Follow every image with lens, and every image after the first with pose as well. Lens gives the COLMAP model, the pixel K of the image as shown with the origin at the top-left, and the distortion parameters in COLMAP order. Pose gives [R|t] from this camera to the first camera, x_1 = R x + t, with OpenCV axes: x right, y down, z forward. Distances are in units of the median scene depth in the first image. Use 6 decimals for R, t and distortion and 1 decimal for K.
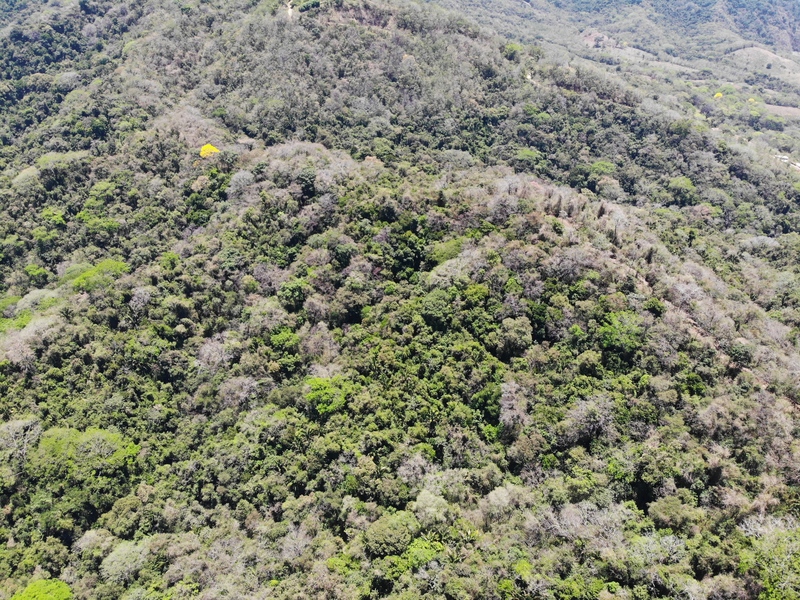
lens RADIAL K [[593.7, 0, 400.0], [0, 593.7, 300.0], [0, 0, 1]] dist [0.050015, -0.162371]
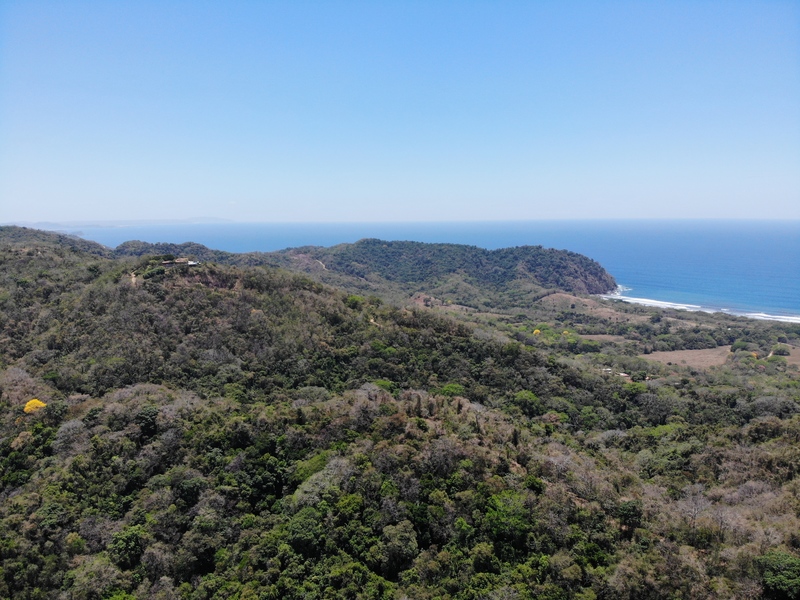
lens RADIAL K [[586.7, 0, 386.9], [0, 586.7, 299.6], [0, 0, 1]] dist [0.043911, -0.166230]
pose [[0.971383, -0.065734, 0.228241, 0.000143], [0.158048, 0.896204, -0.414534, 0.082499], [-0.177301, 0.438744, 0.880947, 0.060291]]
